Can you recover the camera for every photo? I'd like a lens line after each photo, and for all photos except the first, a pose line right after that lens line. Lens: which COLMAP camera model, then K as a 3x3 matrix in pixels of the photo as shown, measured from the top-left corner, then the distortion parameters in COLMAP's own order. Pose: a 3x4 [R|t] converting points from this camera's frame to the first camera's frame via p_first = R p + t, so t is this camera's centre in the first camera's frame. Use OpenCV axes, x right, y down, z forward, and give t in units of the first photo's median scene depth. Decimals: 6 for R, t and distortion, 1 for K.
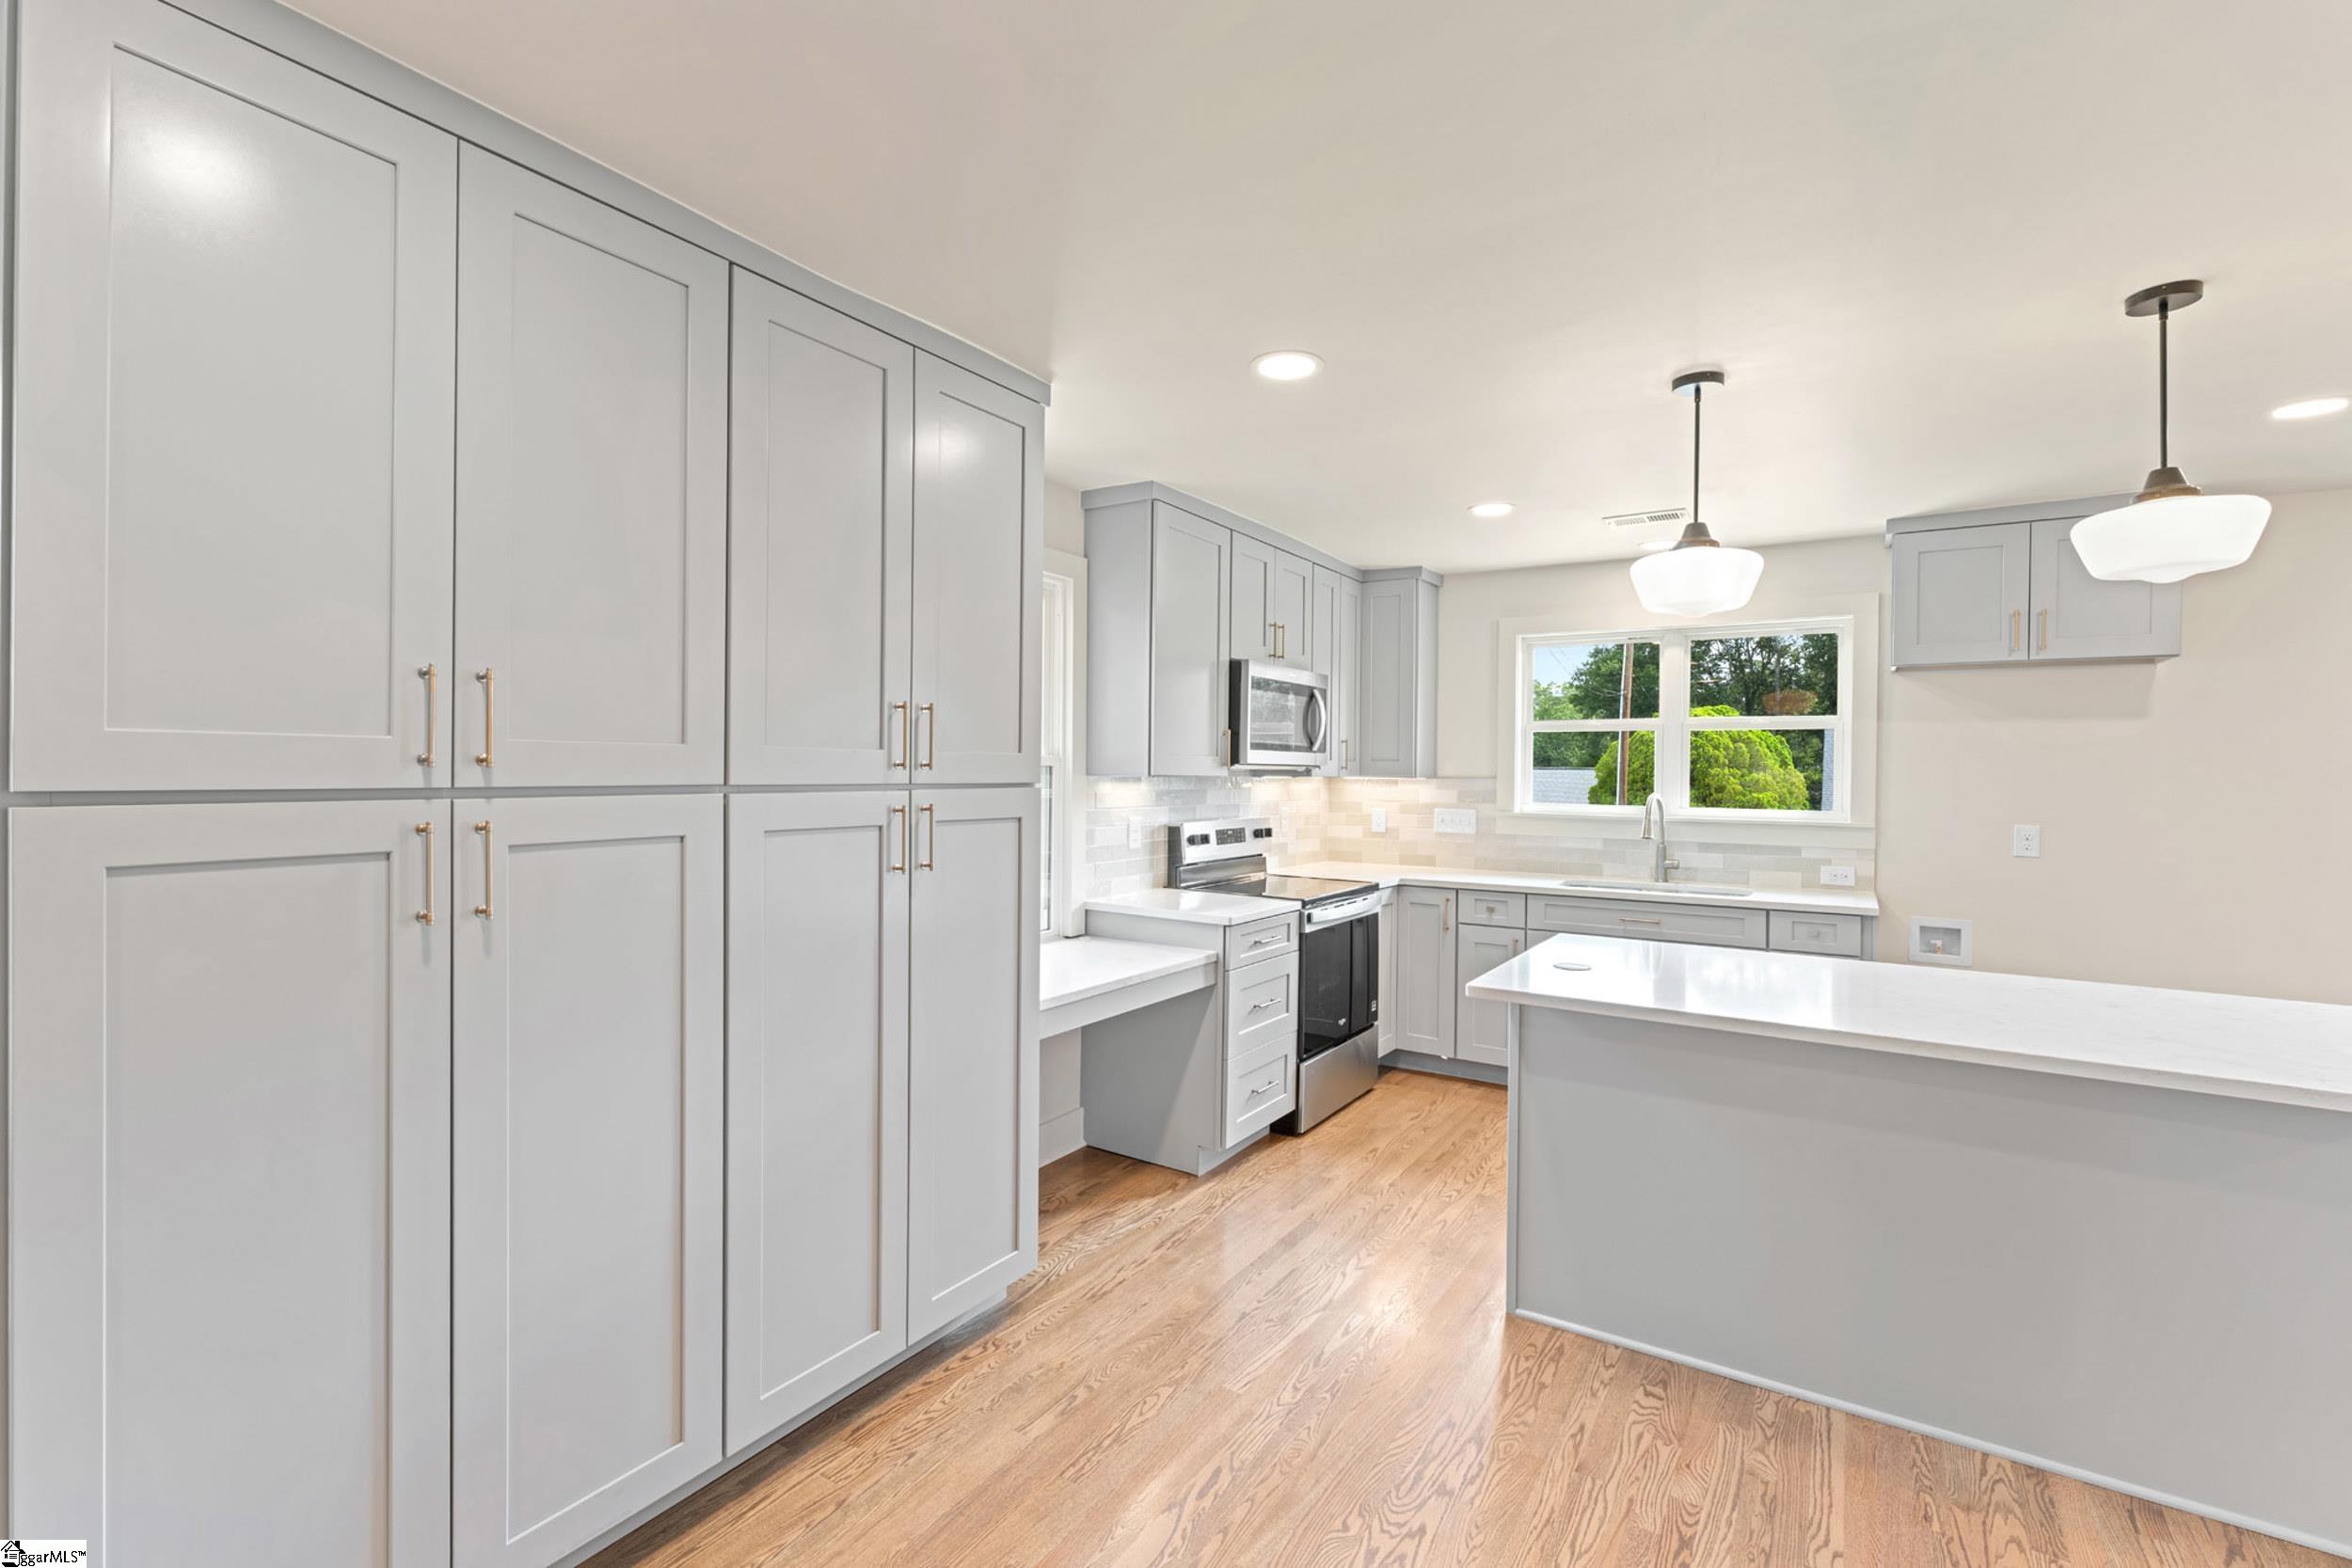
lens RADIAL K [[996.8, 0, 1148.9], [0, 996.8, 785.6], [0, 0, 1]] dist [0.002091, -0.000683]
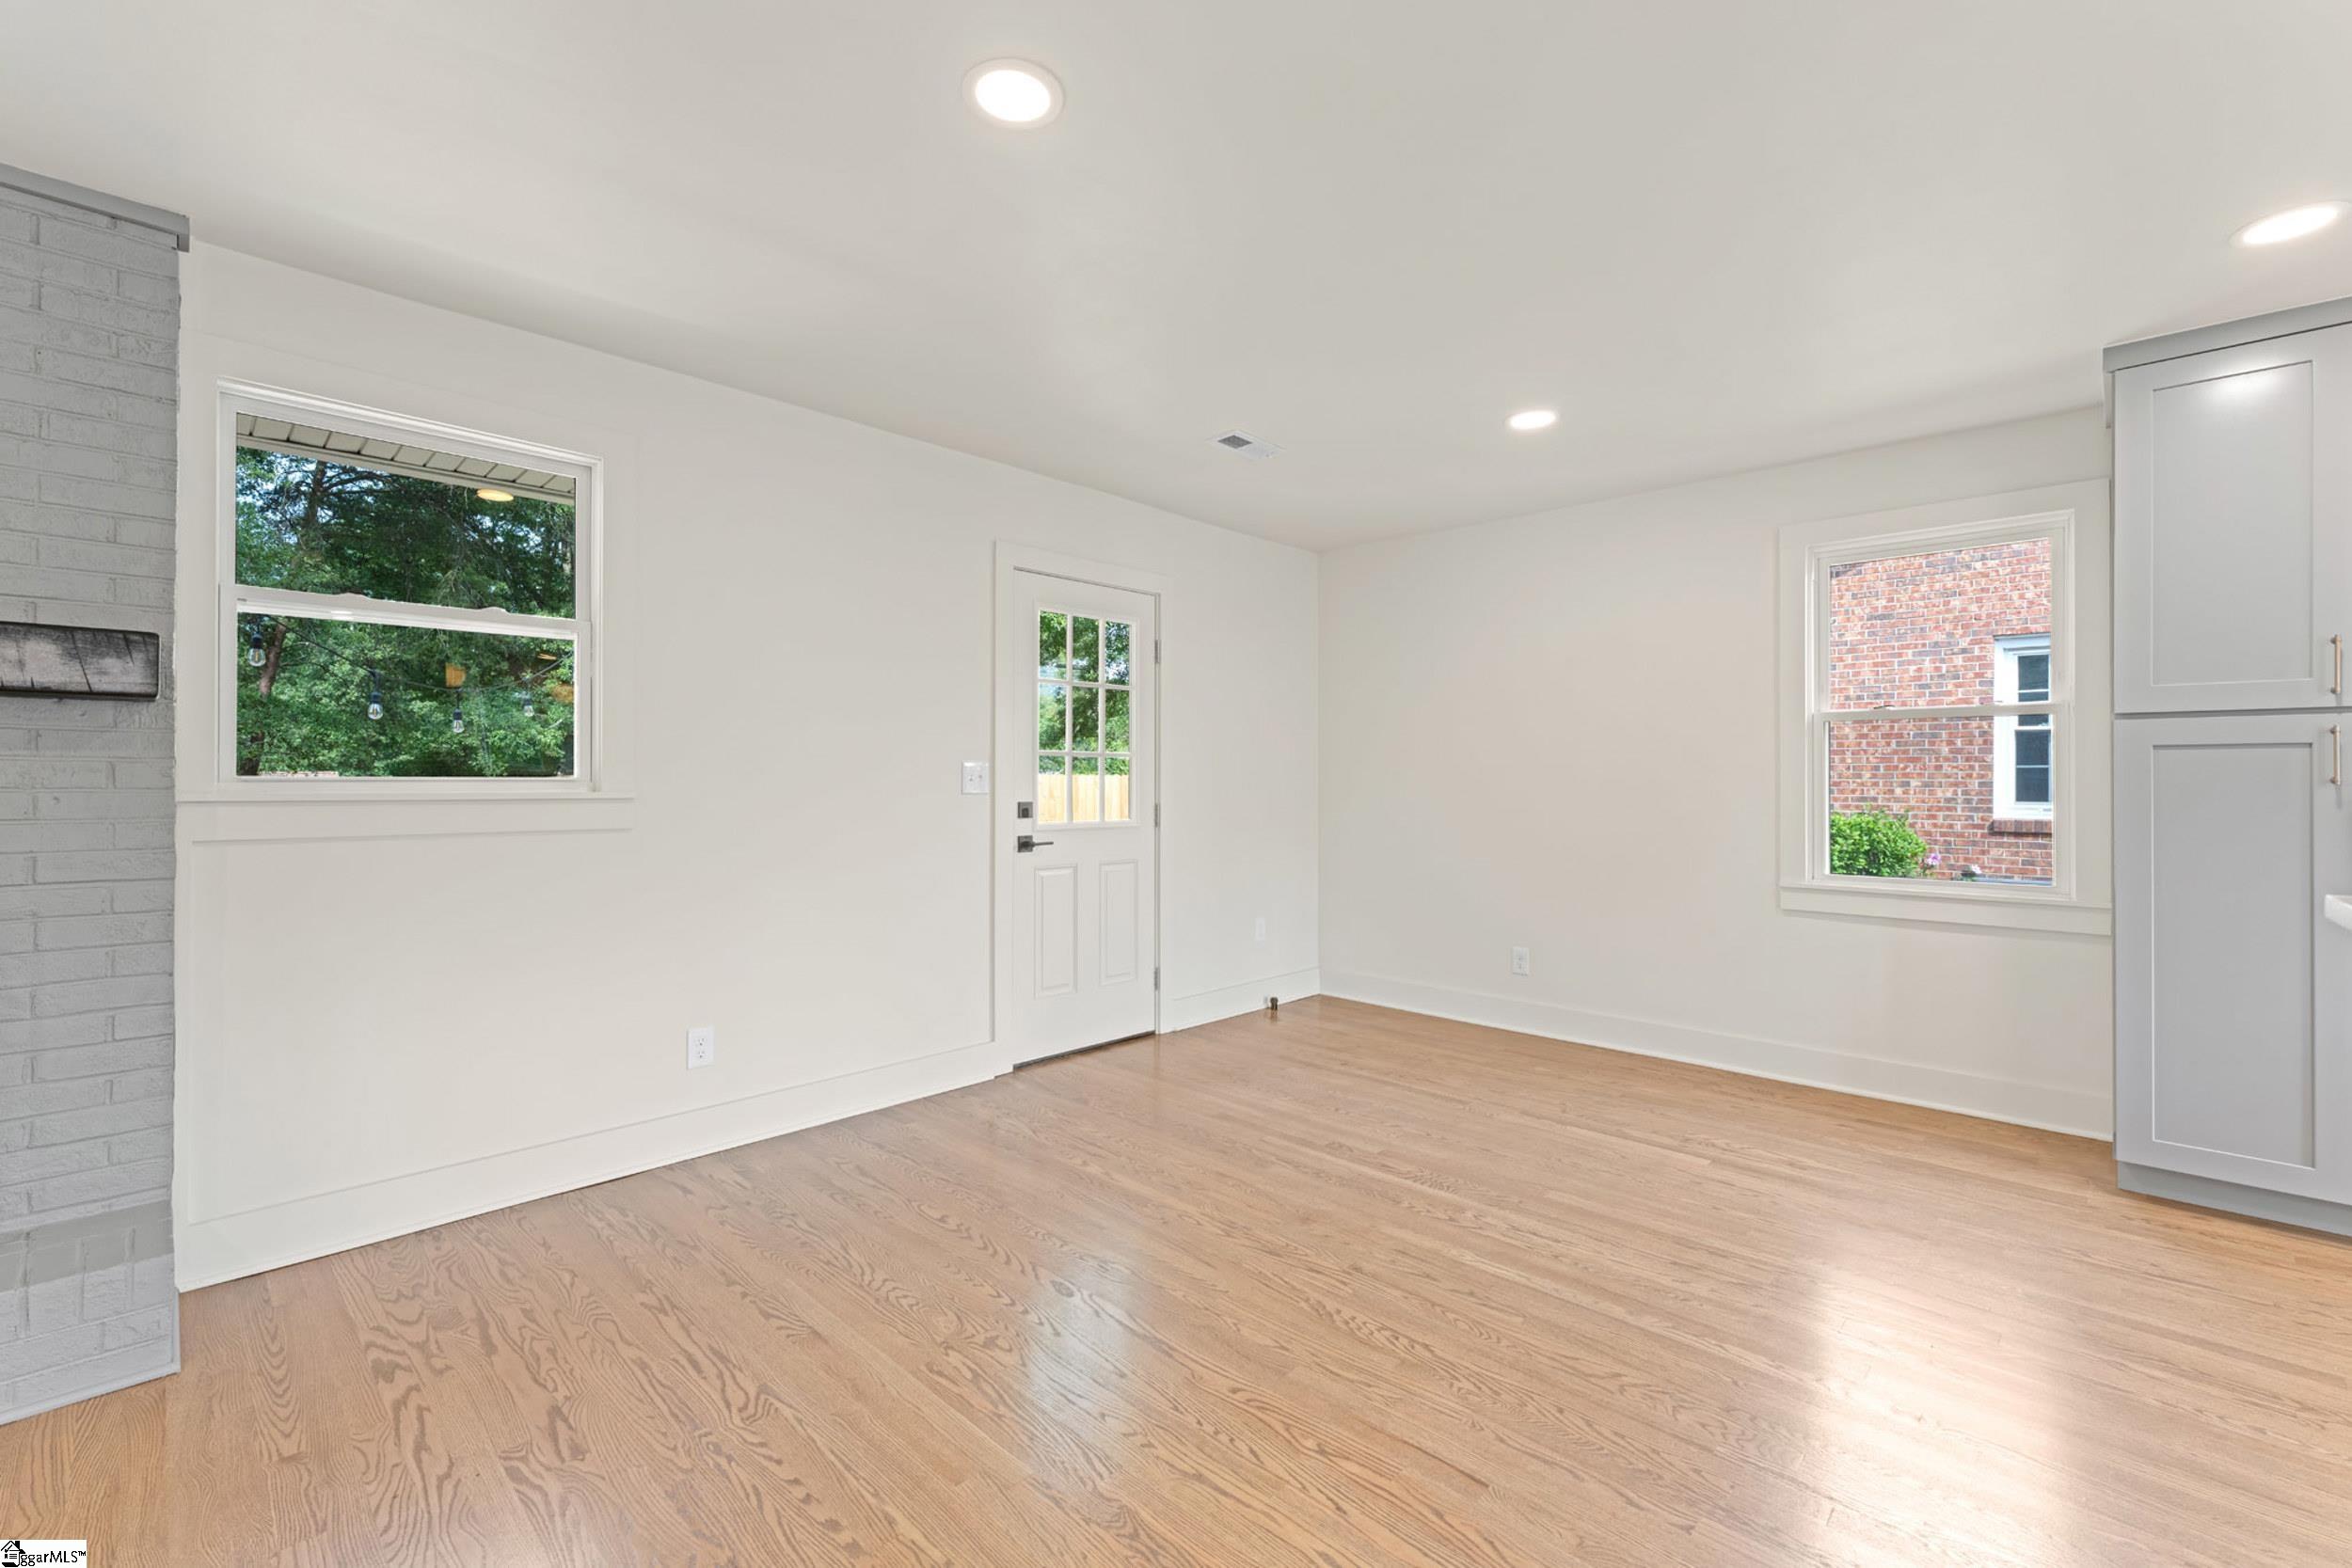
lens RADIAL K [[996.8, 0, 1172.9], [0, 996.8, 776.1], [0, 0, 1]] dist [0.002091, -0.000683]
pose [[-0.162340, -0.013071, -0.986648, 0.459038], [-0.023096, 0.999689, -0.009443, 0.065055], [0.986465, 0.021255, -0.162591, -0.248733]]
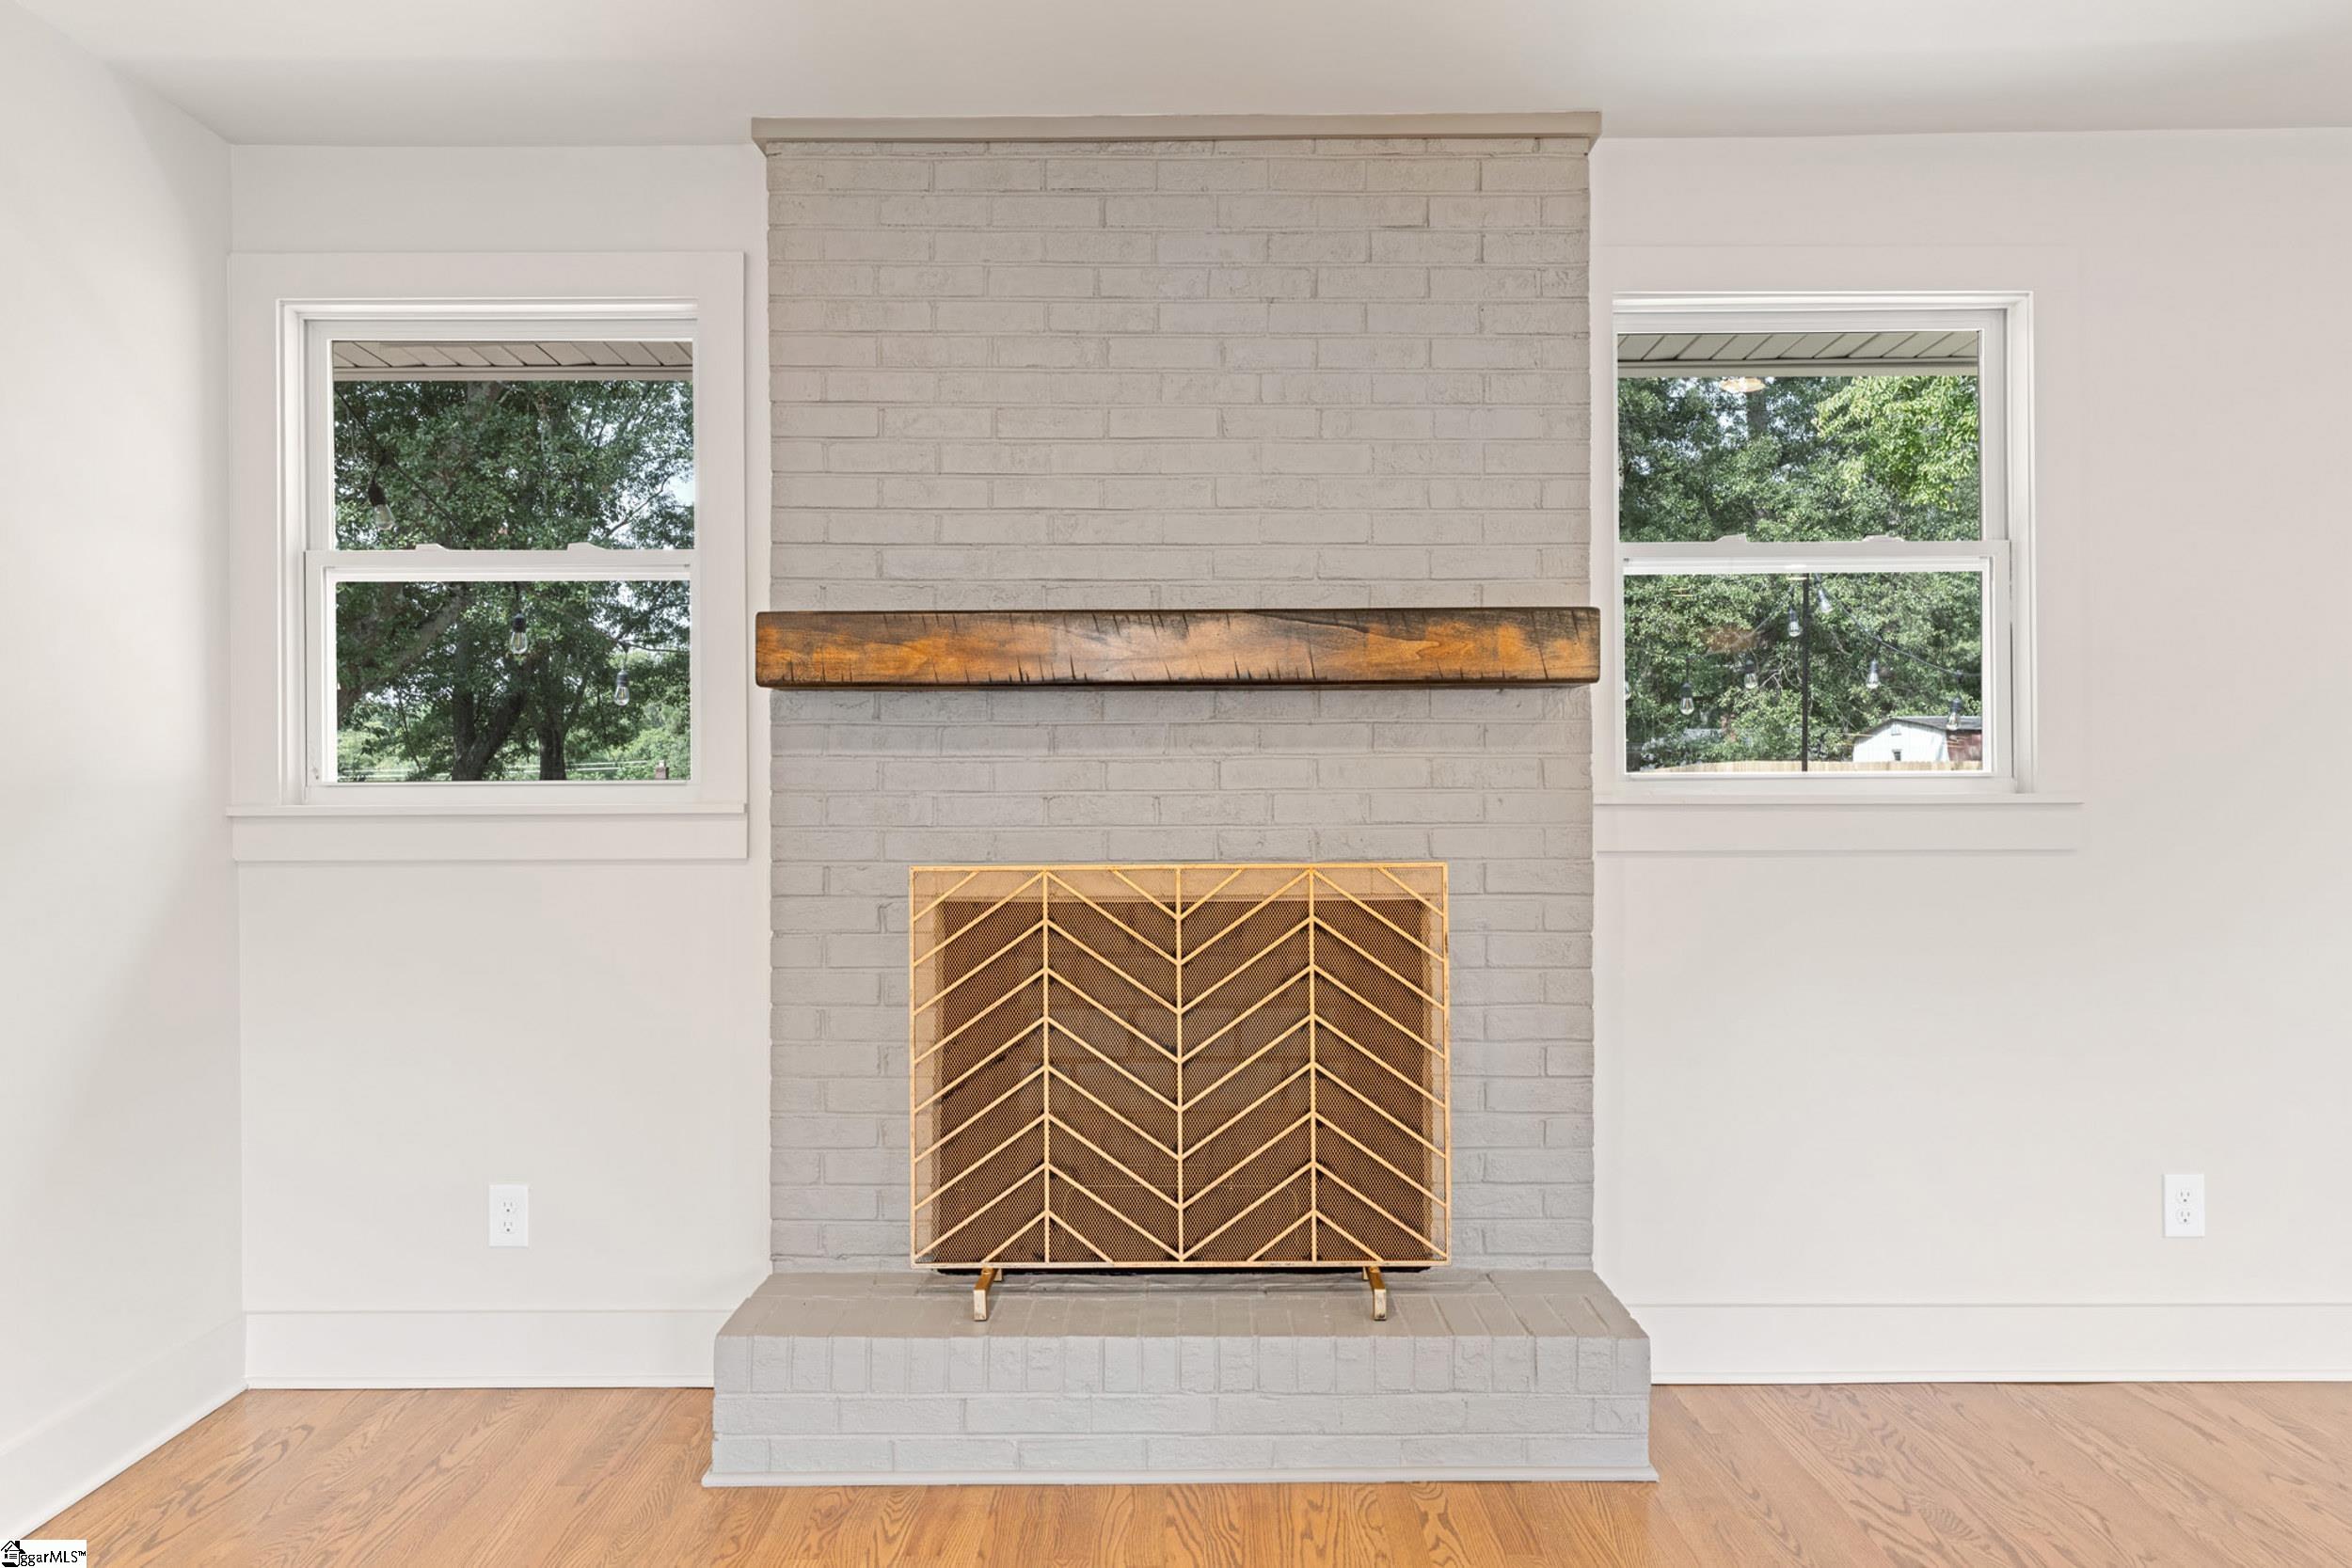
lens RADIAL K [[1562.1, 0, 1163.5], [0, 1562.1, 780.7], [0, 0, 1]] dist [0.003673, -0.001362]
pose [[-0.829036, -0.004275, -0.559178, 0.576513], [-0.012074, 0.999875, 0.010255, 0.070304], [0.559064, 0.015253, -0.828984, -0.379952]]
